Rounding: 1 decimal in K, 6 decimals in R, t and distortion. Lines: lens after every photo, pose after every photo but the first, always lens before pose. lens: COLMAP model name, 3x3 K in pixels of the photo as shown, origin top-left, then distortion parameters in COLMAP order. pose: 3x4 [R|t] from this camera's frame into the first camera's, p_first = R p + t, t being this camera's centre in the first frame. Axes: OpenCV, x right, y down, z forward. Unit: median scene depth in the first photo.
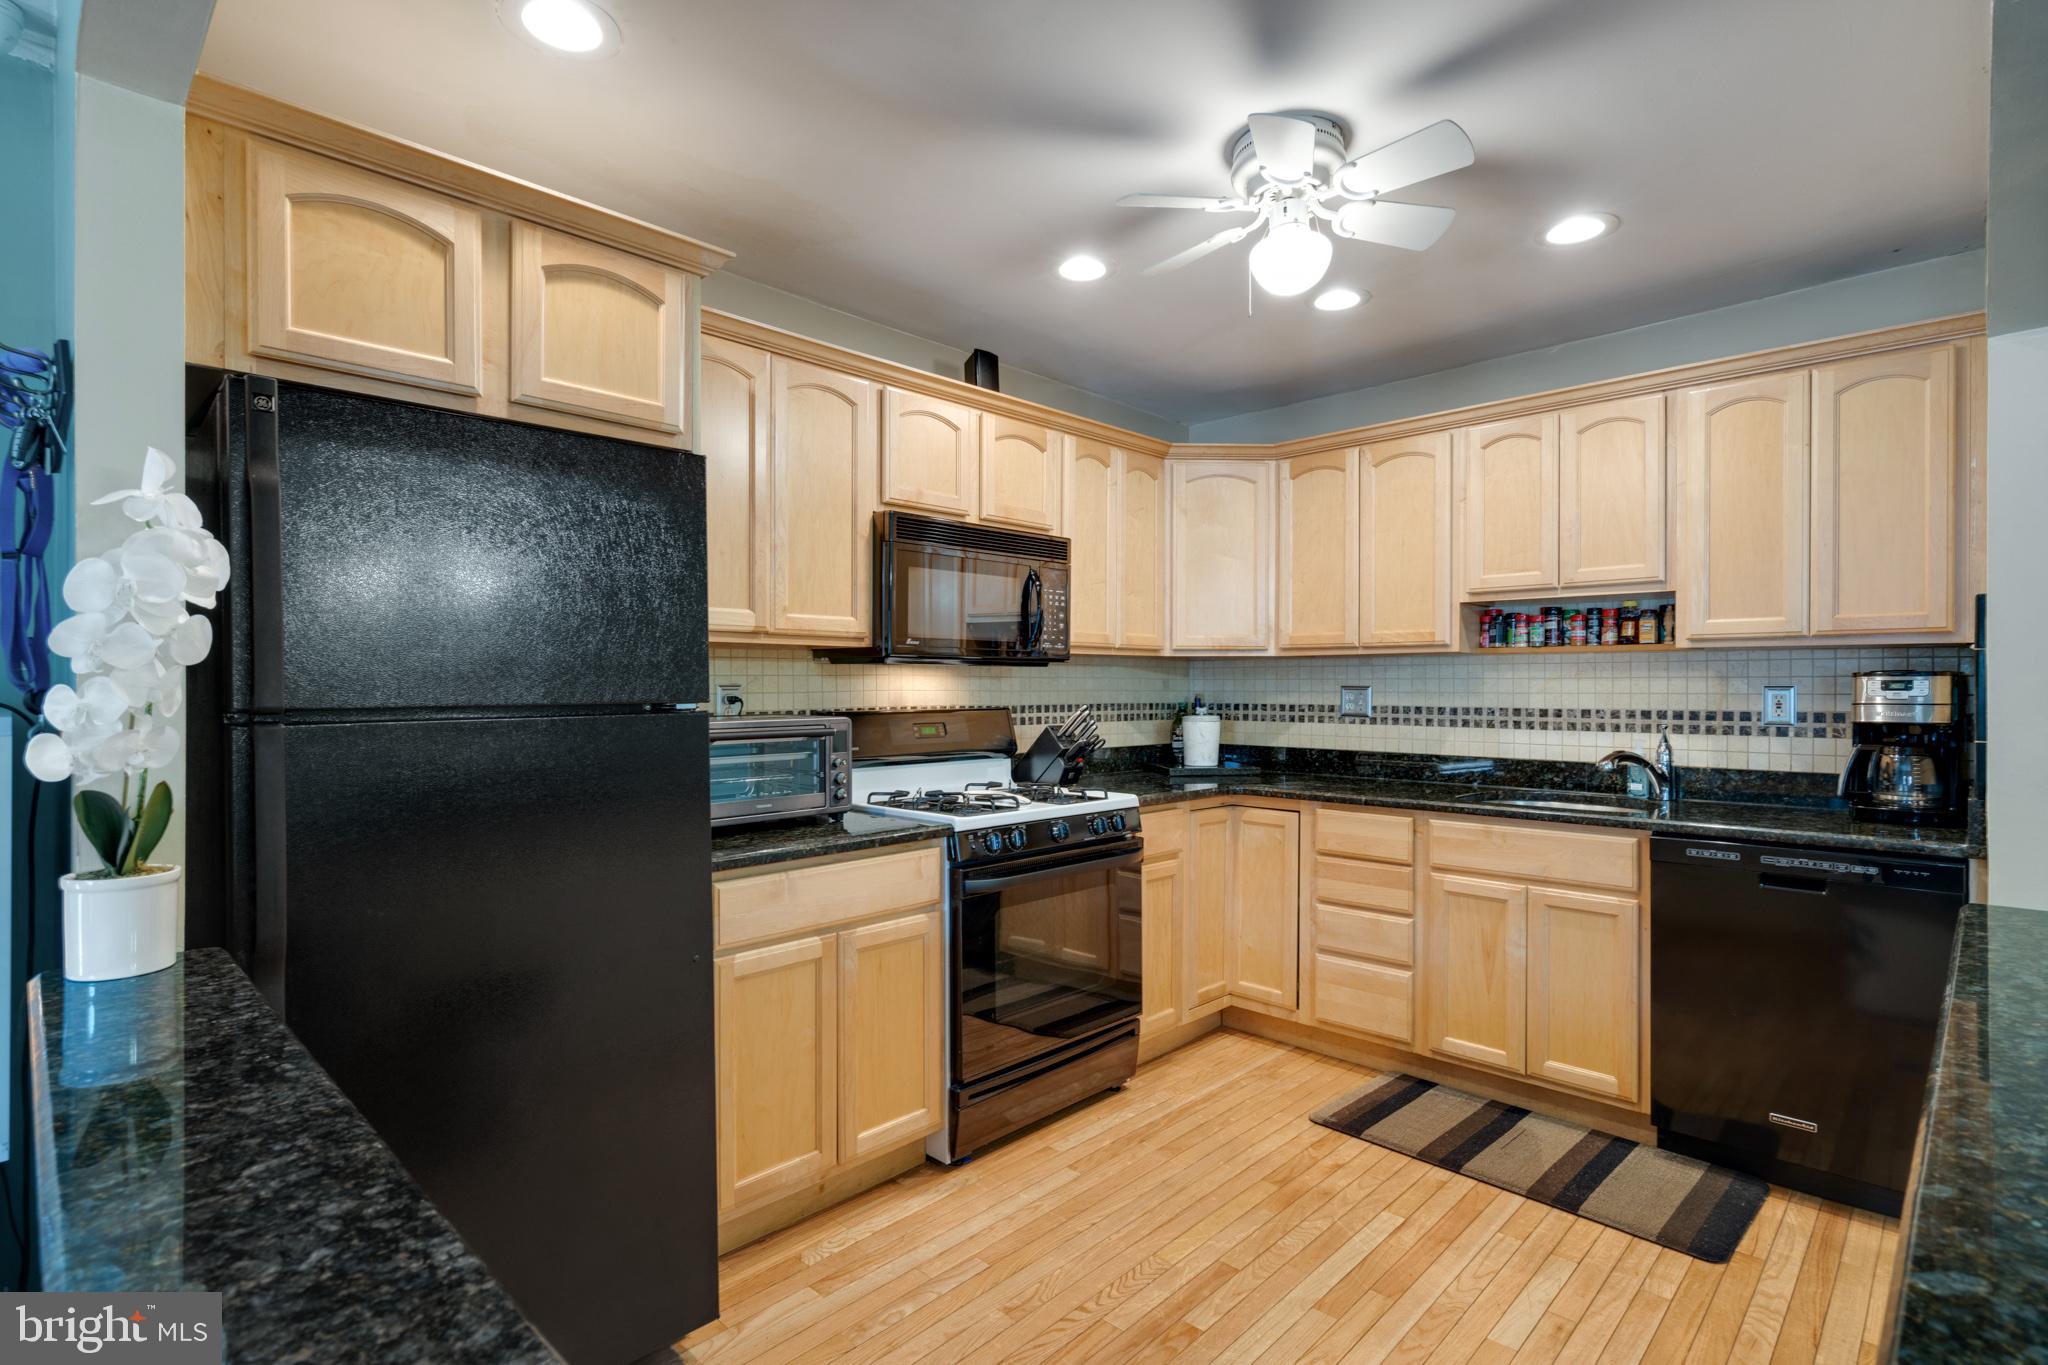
lens RADIAL K [[992.5, 0, 1018.6], [0, 992.5, 693.2], [0, 0, 1]] dist [-0.004020, 0.000317]
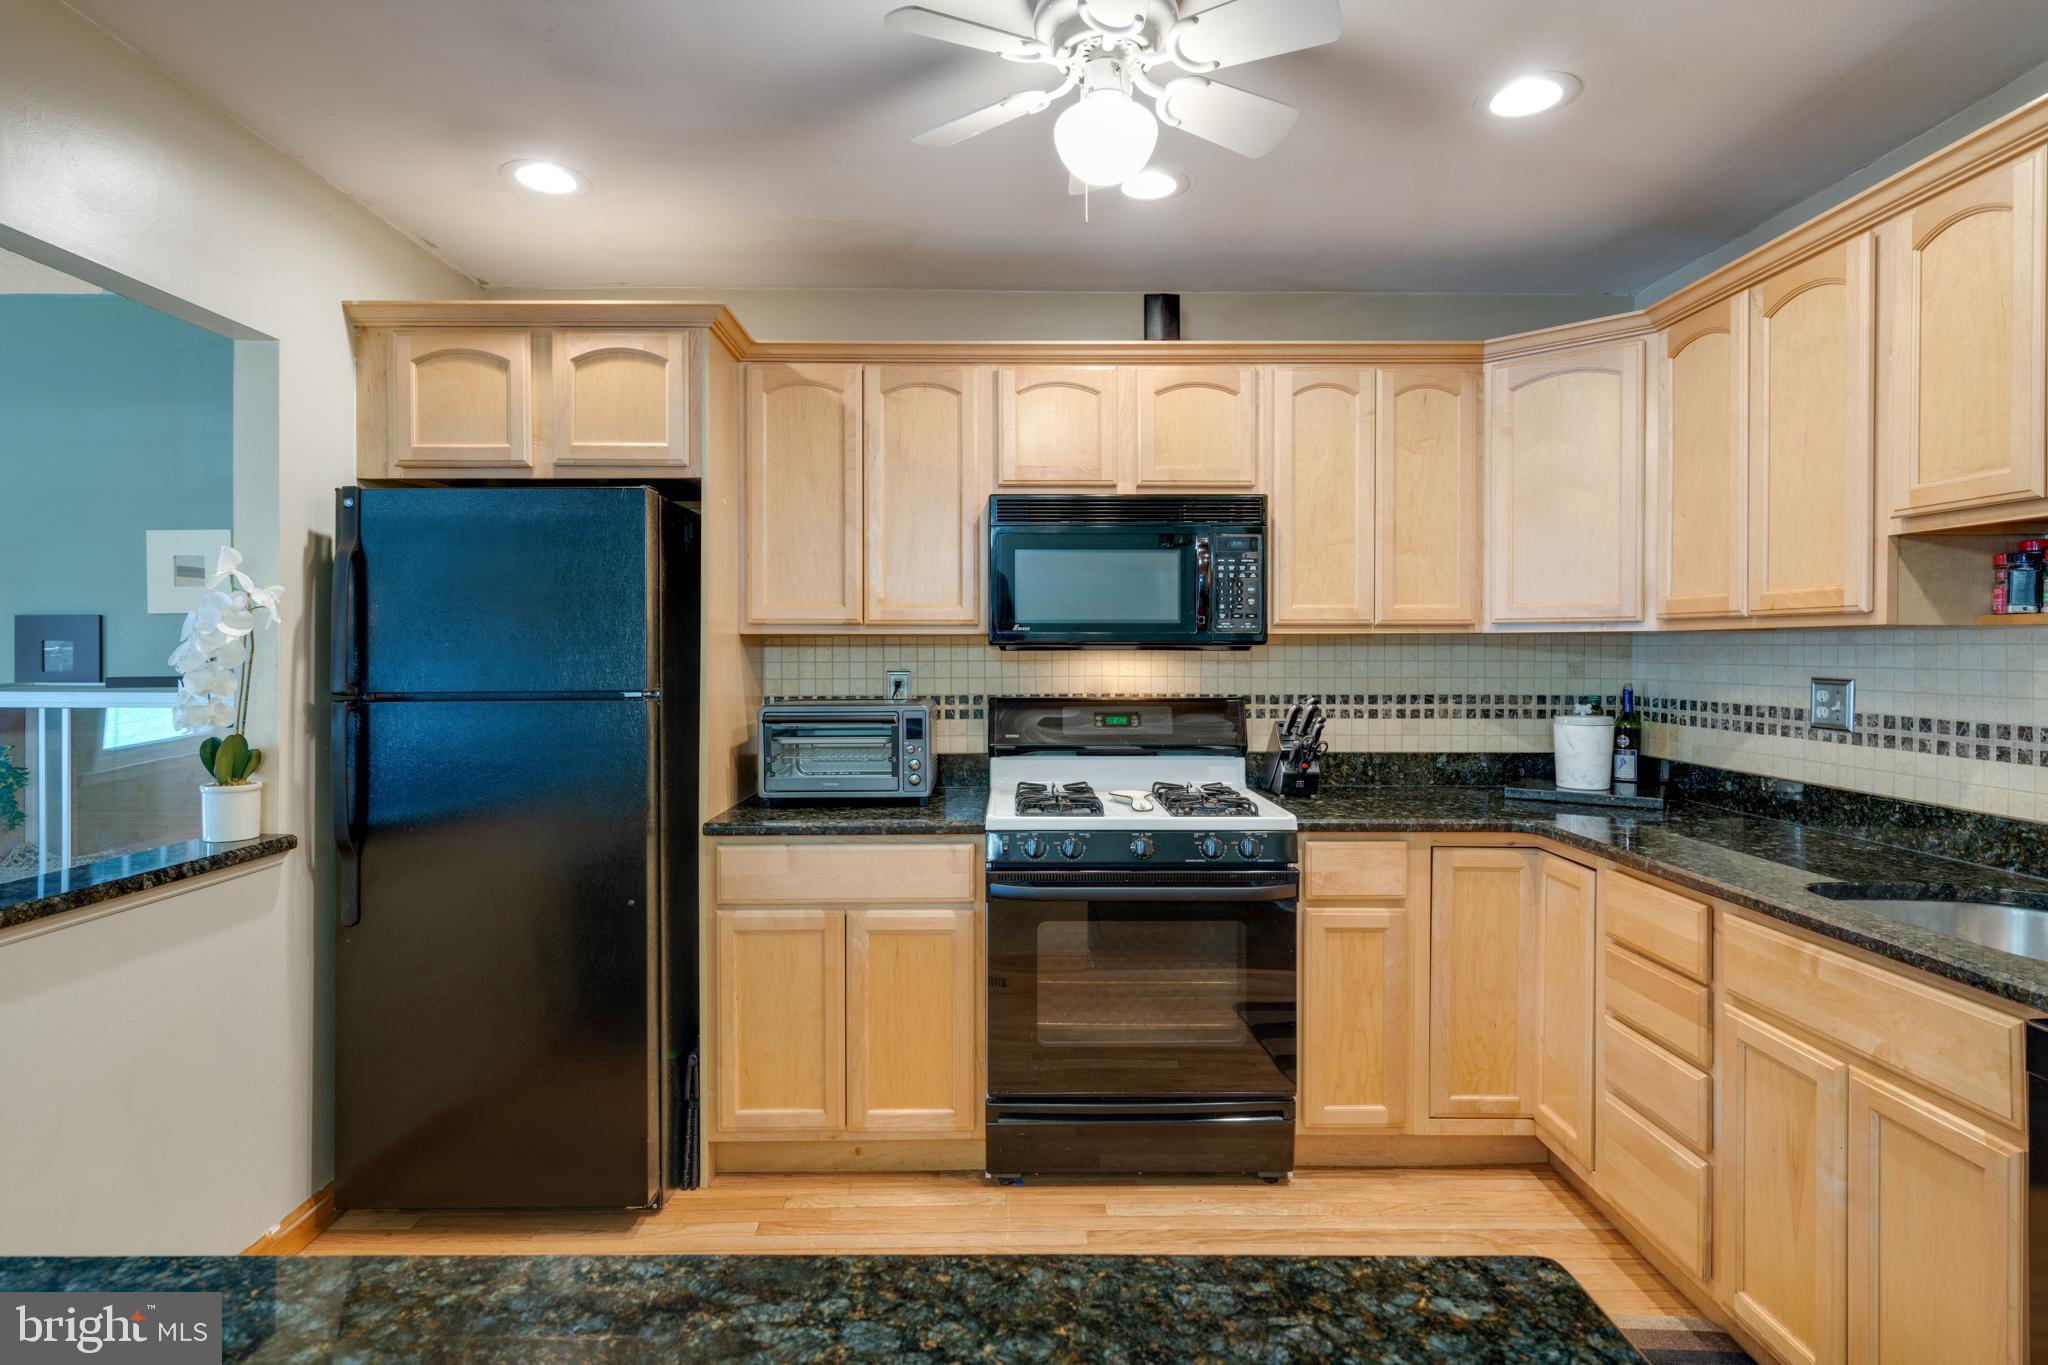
lens RADIAL K [[1056.7, 0, 1024.0], [0, 1056.7, 656.2], [0, 0, 1]] dist [0.004976, 0.002950]
pose [[0.706000, 0.005370, -0.708191, 0.565866], [-0.005940, 0.999981, 0.001660, -0.023980], [0.708187, 0.003035, 0.706019, 0.257679]]
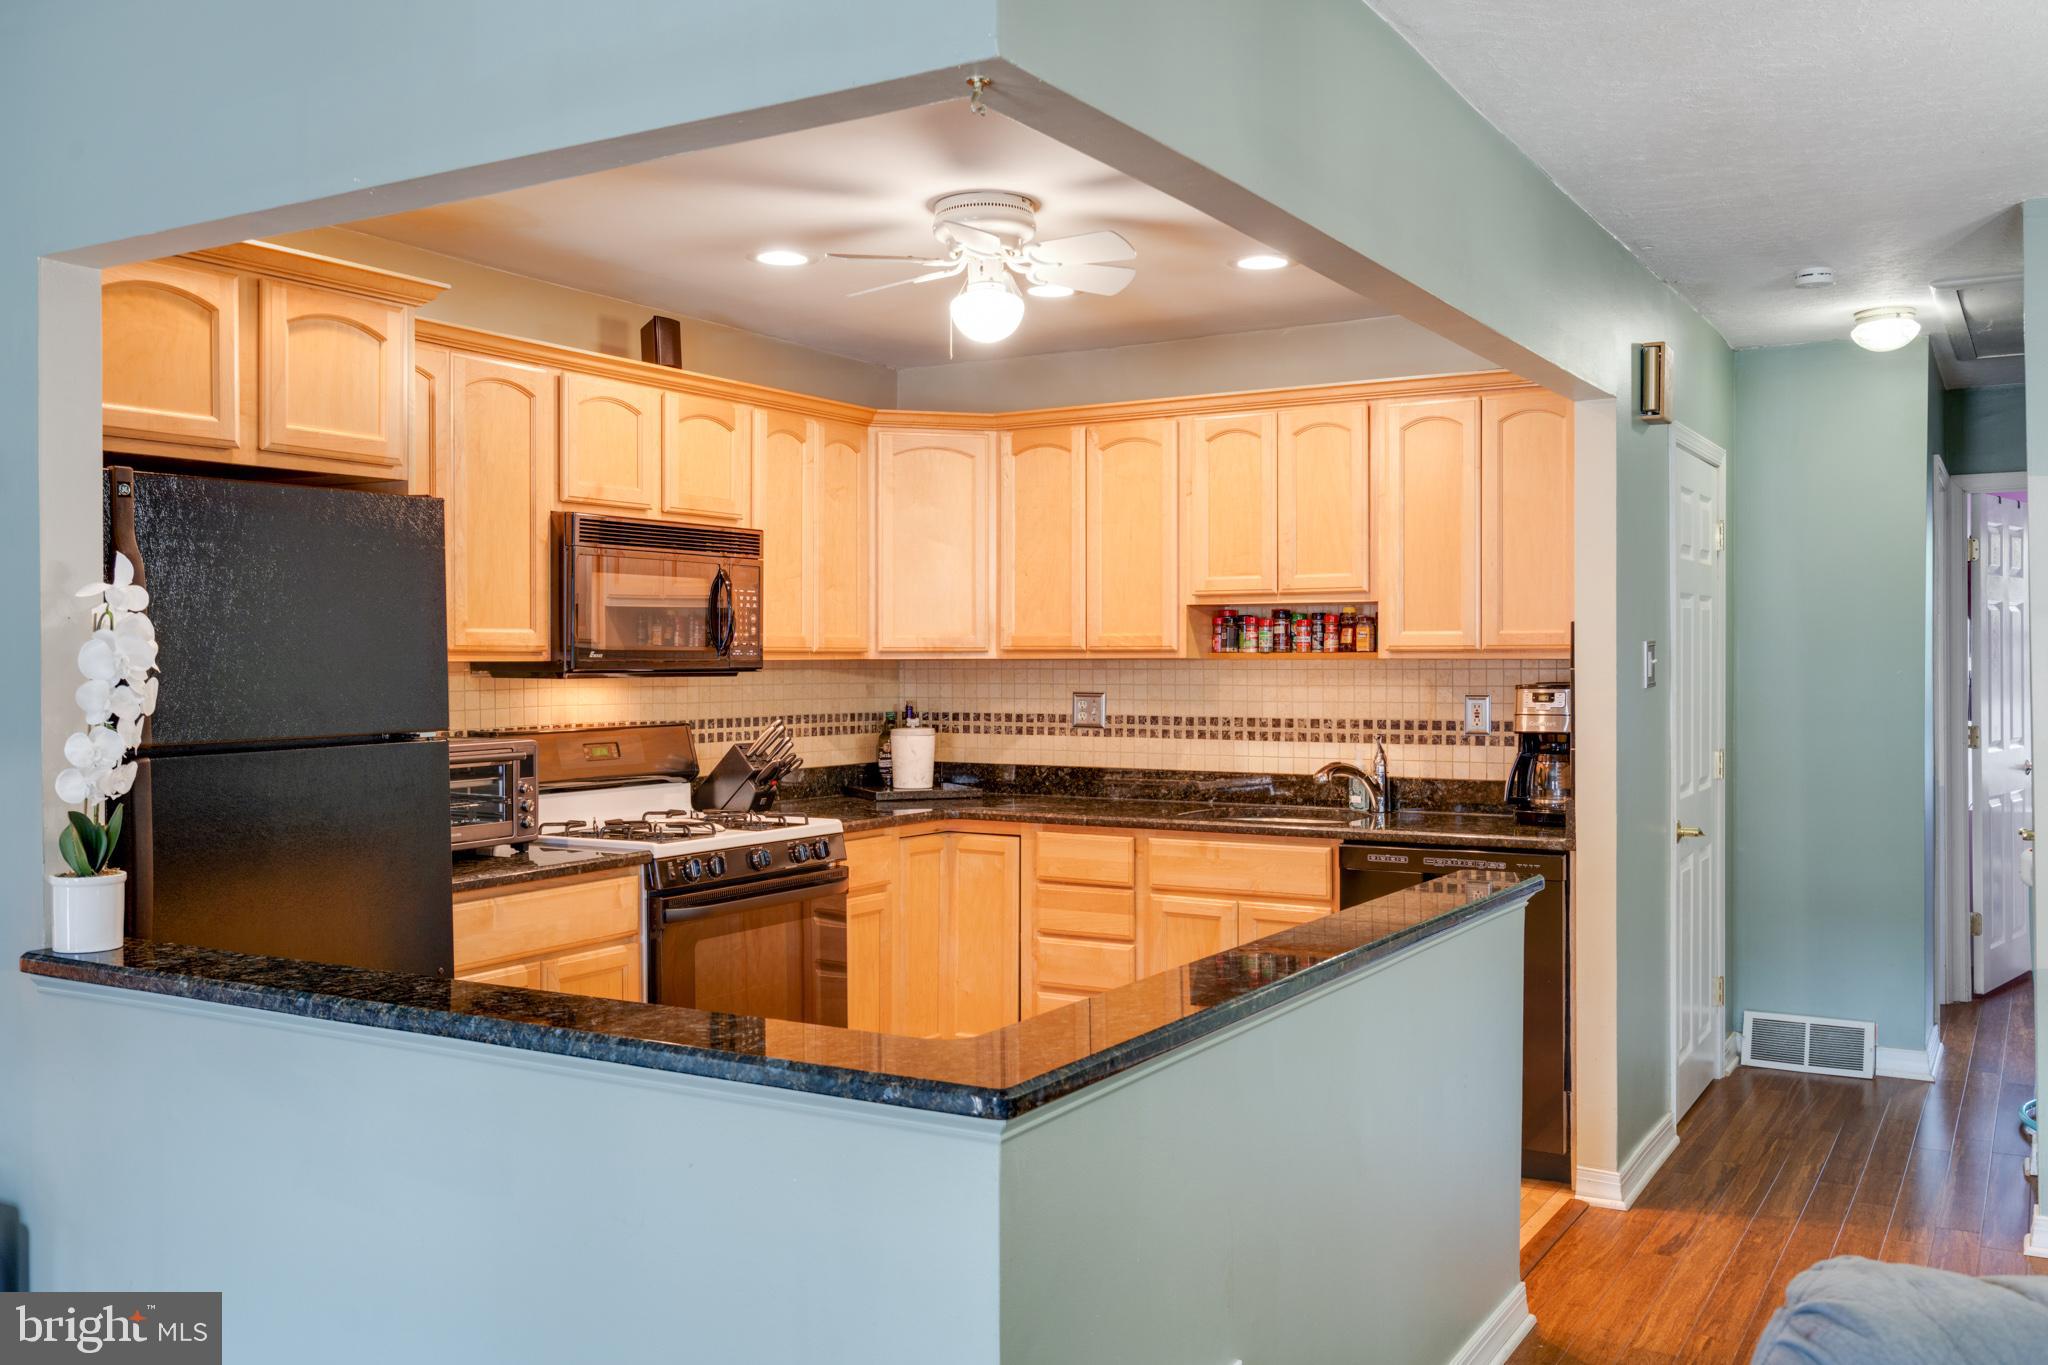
lens RADIAL K [[1751.9, 0, 1032.4], [0, 1751.9, 687.0], [0, 0, 1]] dist [-0.023833, -0.008538]
pose [[0.970683, -0.006002, 0.240290, -0.094592], [0.004279, 0.999961, 0.007693, -0.030260], [-0.240327, -0.006440, 0.970671, -0.594598]]
